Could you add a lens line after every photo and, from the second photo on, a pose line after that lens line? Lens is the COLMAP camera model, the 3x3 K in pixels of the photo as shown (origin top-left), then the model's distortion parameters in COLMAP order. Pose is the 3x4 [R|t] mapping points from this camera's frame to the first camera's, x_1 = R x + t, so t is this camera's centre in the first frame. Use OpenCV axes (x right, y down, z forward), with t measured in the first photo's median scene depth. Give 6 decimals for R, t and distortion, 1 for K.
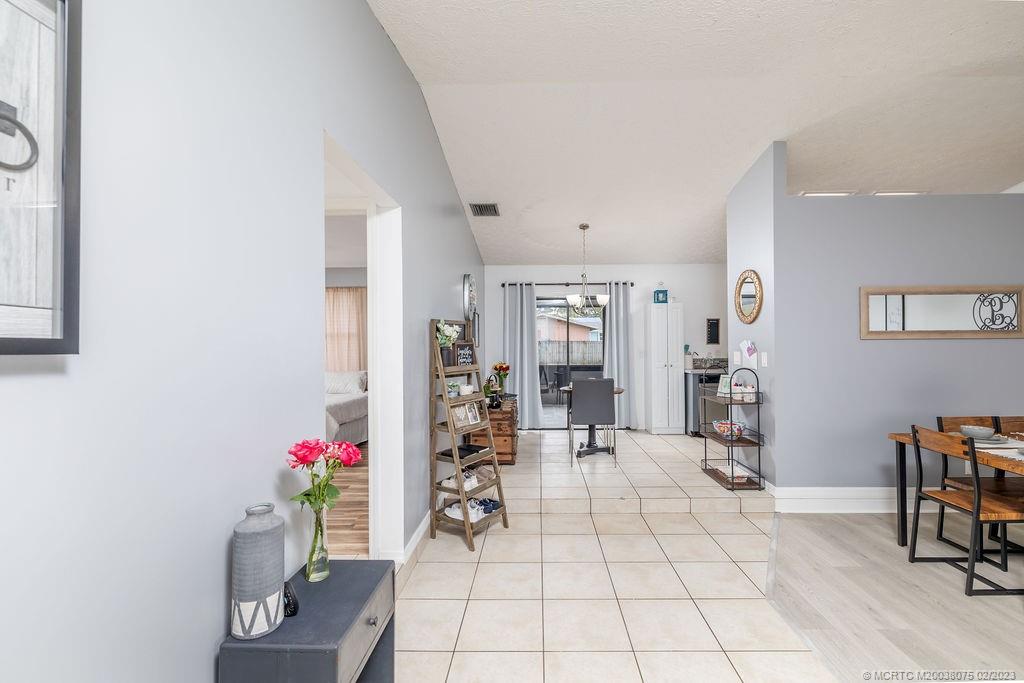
lens RADIAL K [[433.7, 0, 520.4], [0, 433.7, 340.0], [0, 0, 1]] dist [0.002370, -0.000060]
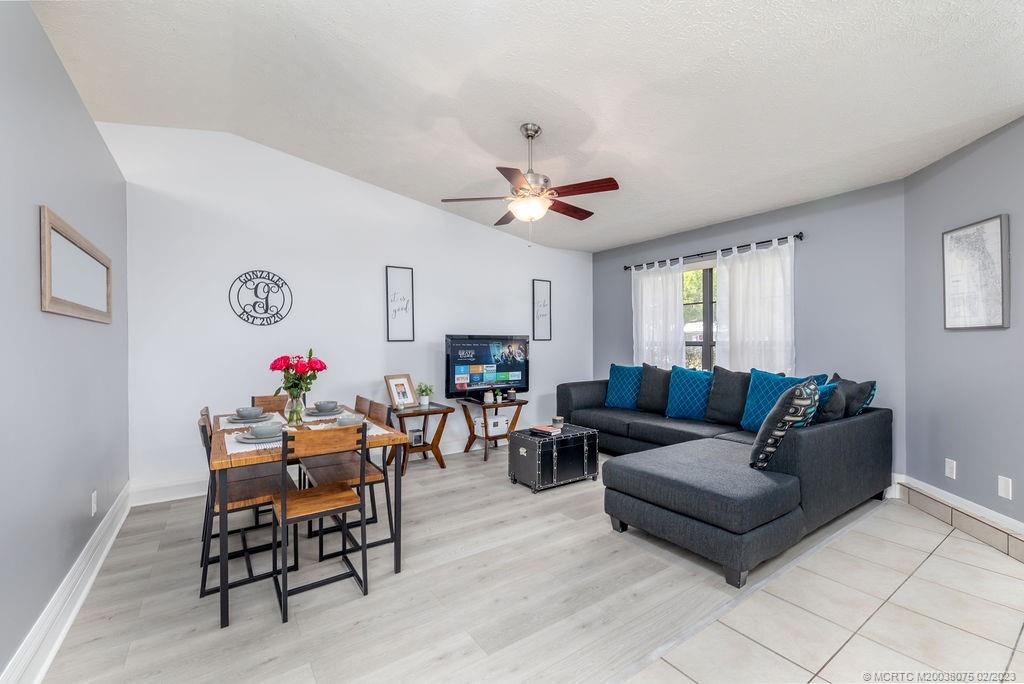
lens RADIAL K [[433.7, 0, 510.4], [0, 433.7, 340.9], [0, 0, 1]] dist [0.002370, -0.000060]
pose [[-0.596673, 0.015709, 0.802331, 0.058273], [0.004544, 0.999858, -0.016197, 0.038163], [-0.802471, -0.006019, -0.596660, 0.777310]]
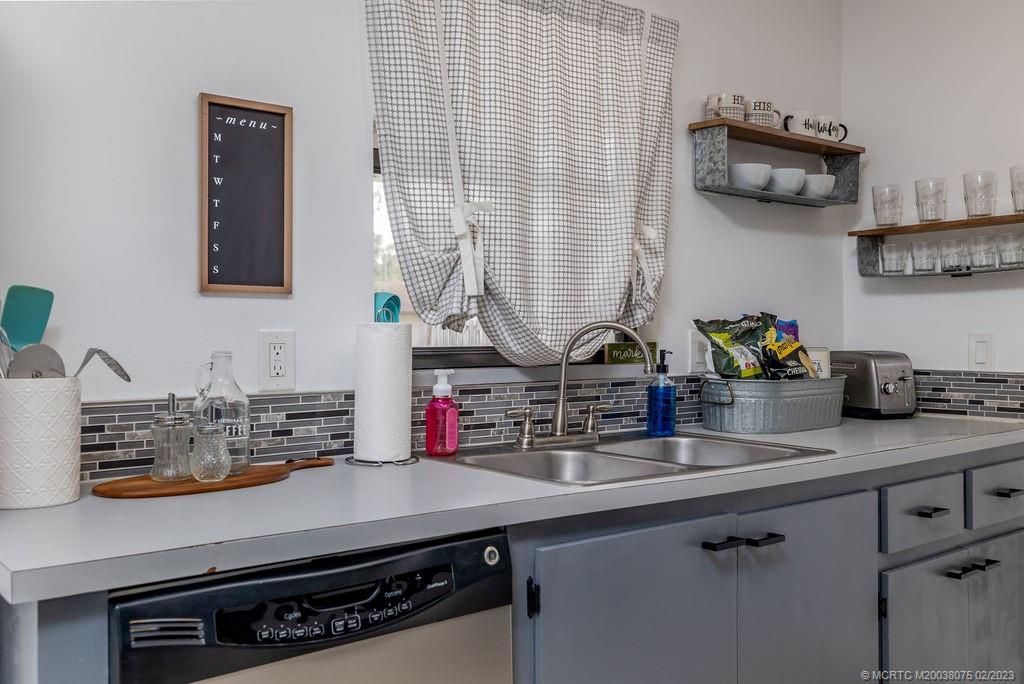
lens RADIAL K [[973.7, 0, 511.5], [0, 973.7, 337.3], [0, 0, 1]] dist [0.020502, 0.000000]
pose [[0.757366, 0.001929, 0.652987, 0.536265], [-0.008349, 0.999943, 0.006729, 0.037147], [-0.652937, -0.010548, 0.757339, 1.245774]]
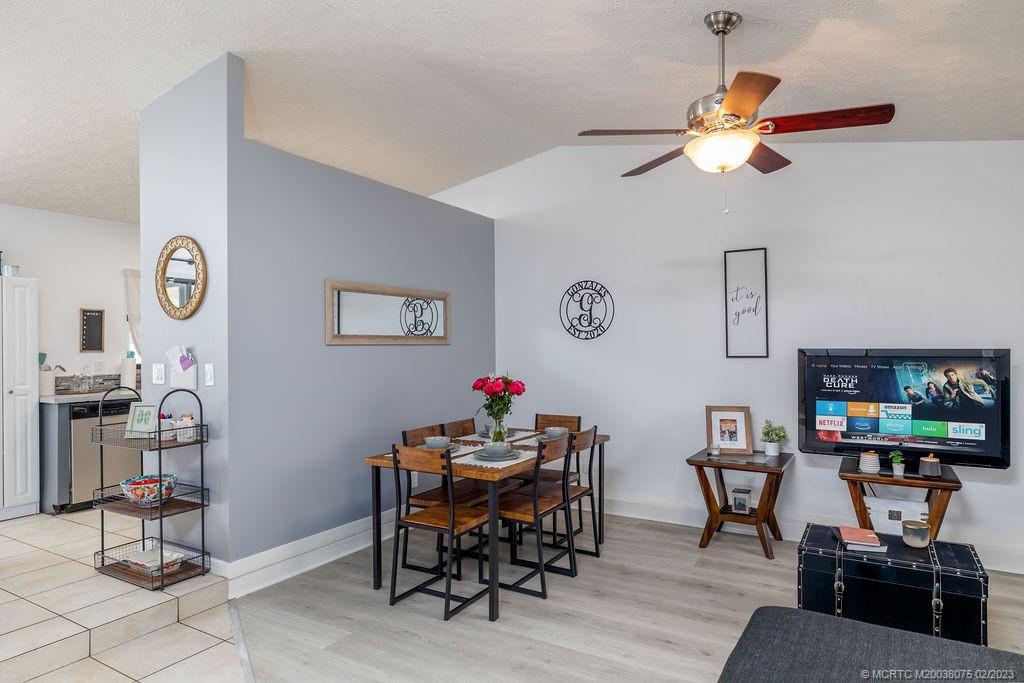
lens RADIAL K [[619.0, 0, 510.4], [0, 619.0, 342.3], [0, 0, 1]] dist [0.004042, -0.001043]
pose [[0.485630, 0.008816, 0.874120, -0.041160], [-0.004878, 0.999961, -0.007376, 0.000509], [-0.874151, -0.000682, 0.485654, 0.138807]]
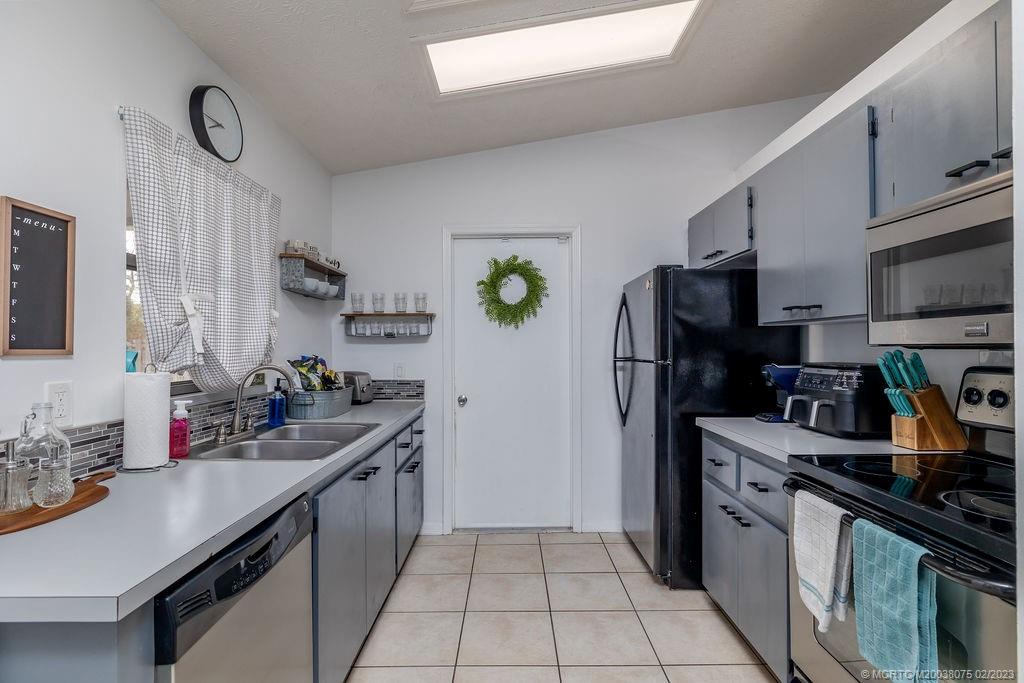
lens RADIAL K [[508.4, 0, 506.0], [0, 508.4, 342.1], [0, 0, 1]] dist [0.022425, 0.001118]
pose [[-0.025619, 0.015965, 0.999544, 0.400874], [-0.010487, 0.999813, -0.016238, 0.011046], [-0.999617, -0.010898, -0.025447, 1.422392]]
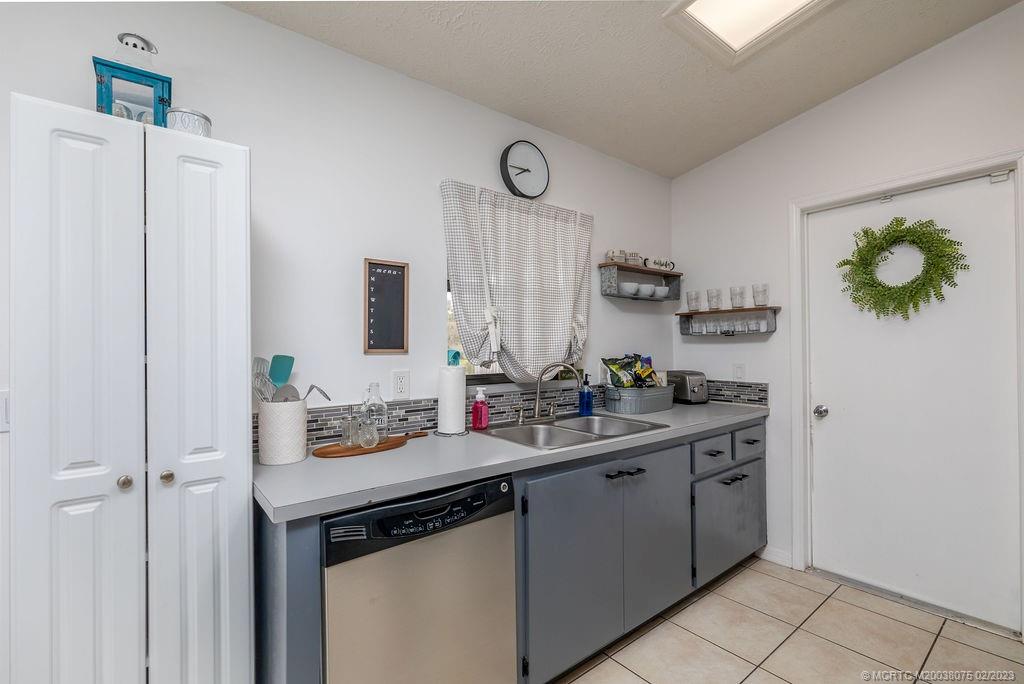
lens RADIAL K [[468.5, 0, 512.4], [0, 468.5, 342.9], [0, 0, 1]] dist [0.008769, 0.001534]
pose [[0.758622, 0.007811, 0.651484, 0.535938], [-0.006622, 0.999969, -0.004278, 0.007795], [-0.651497, -0.001068, 0.758651, 1.246194]]
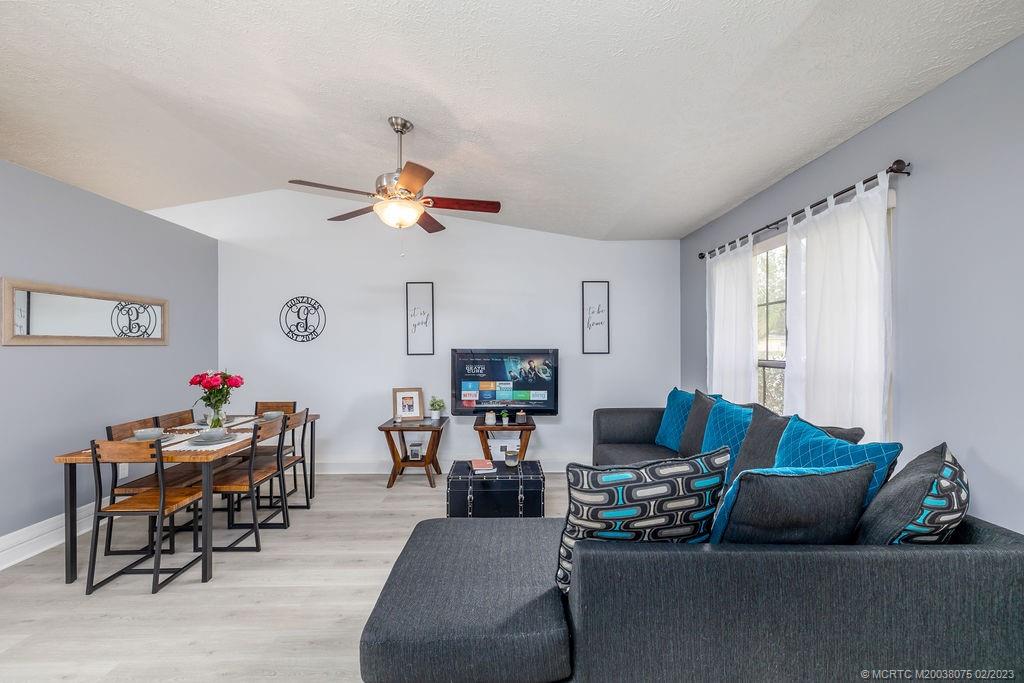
lens RADIAL K [[433.7, 0, 513.2], [0, 433.7, 341.6], [0, 0, 1]] dist [0.002370, -0.000060]
pose [[-0.051334, 0.015762, 0.998557, -0.034499], [-0.004597, 0.999861, -0.016019, 0.000089], [-0.998671, -0.005412, -0.051255, 0.118998]]
